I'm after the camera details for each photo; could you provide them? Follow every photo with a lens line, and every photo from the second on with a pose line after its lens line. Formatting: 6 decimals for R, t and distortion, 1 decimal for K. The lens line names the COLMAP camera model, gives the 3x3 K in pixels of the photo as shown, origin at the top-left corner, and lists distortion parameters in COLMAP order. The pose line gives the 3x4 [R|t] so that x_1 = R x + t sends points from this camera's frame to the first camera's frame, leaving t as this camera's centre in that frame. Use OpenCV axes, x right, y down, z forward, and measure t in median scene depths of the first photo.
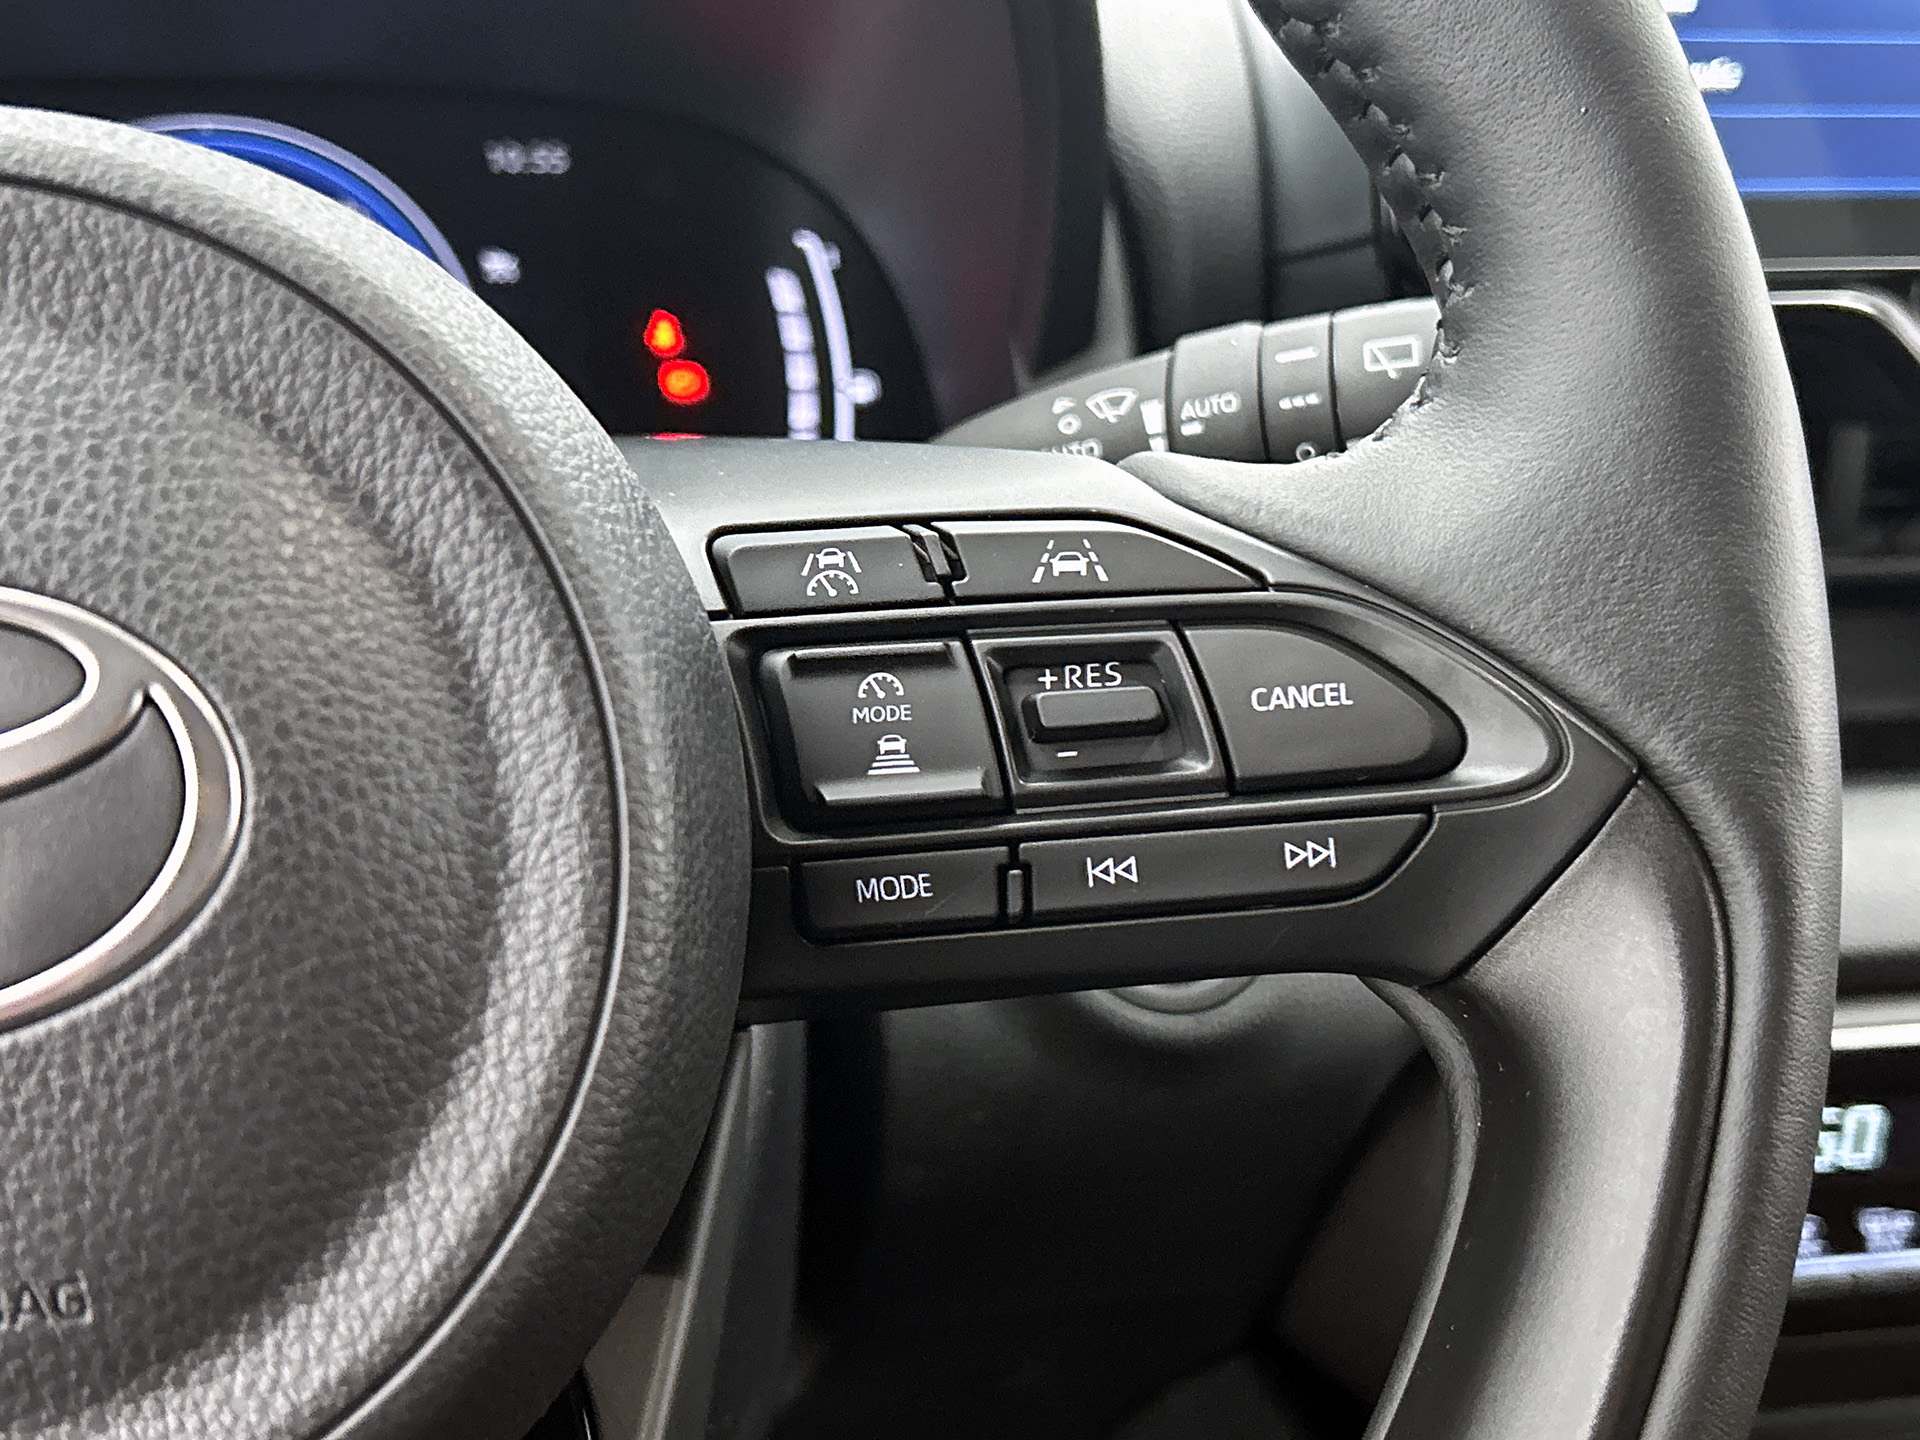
lens RADIAL K [[2321.0, 0, 916.2], [0, 2321.0, 712.5], [0, 0, 1]] dist [0.100607, 0.000000]
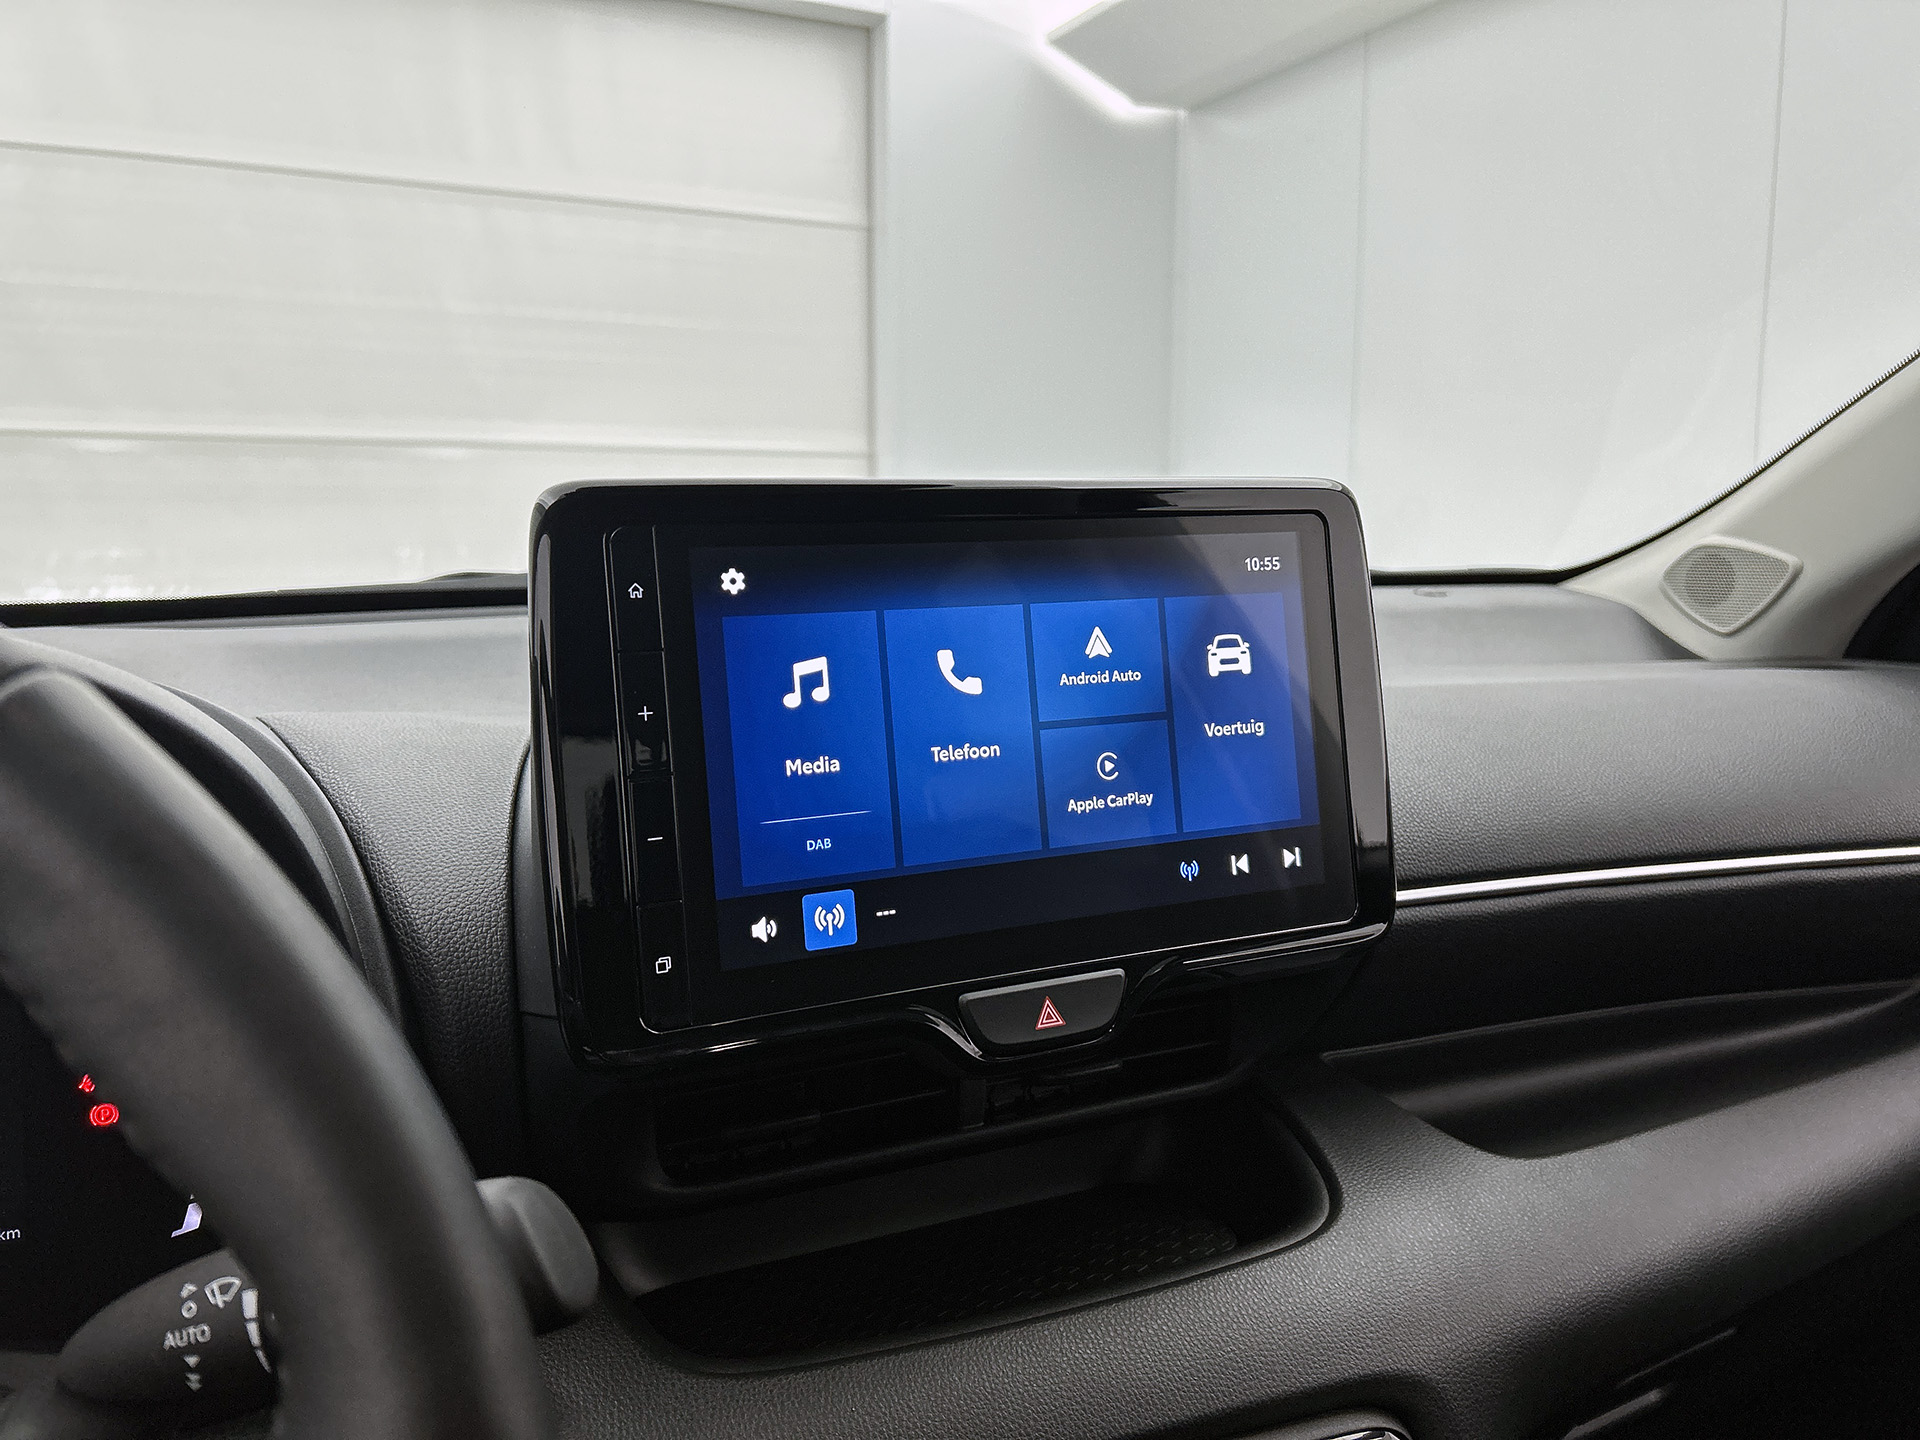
lens RADIAL K [[1450.3, 0, 950.6], [0, 1450.3, 714.6], [0, 0, 1]] dist [0.062040, -0.086212]
pose [[0.976784, -0.064249, 0.204364, 0.446478], [0.101357, 0.979040, -0.176655, -0.352100], [-0.188731, 0.193268, 0.962823, 0.140907]]
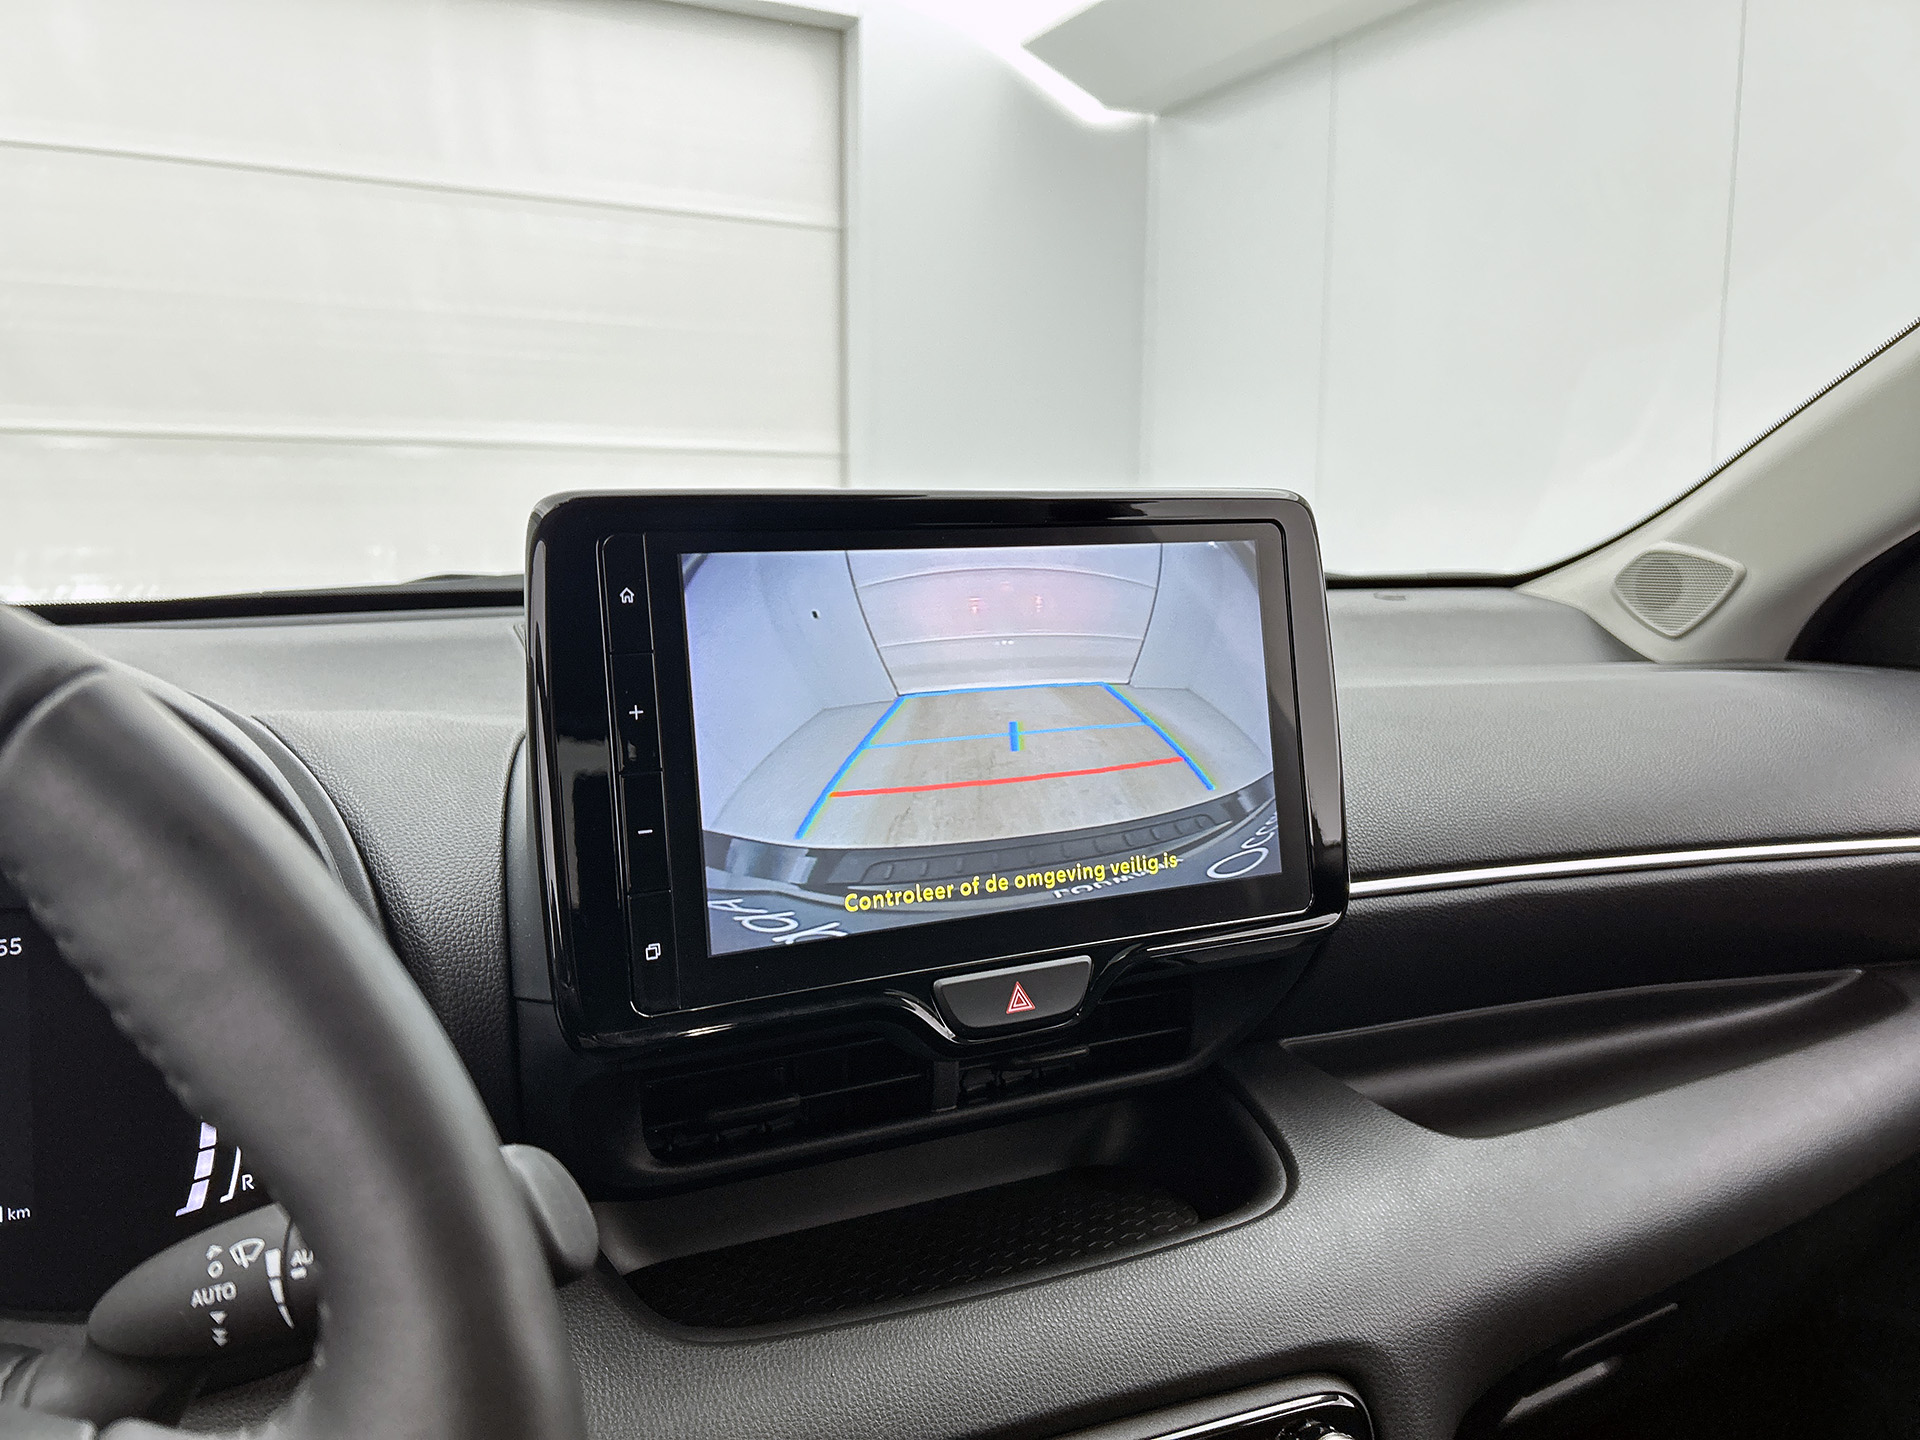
lens RADIAL K [[1450.3, 0, 949.4], [0, 1450.3, 716.3], [0, 0, 1]] dist [0.062040, -0.086212]
pose [[0.972814, -0.063469, 0.222721, 0.423967], [0.103598, 0.979387, -0.173404, -0.337116], [-0.207124, 0.191763, 0.959337, 0.059893]]
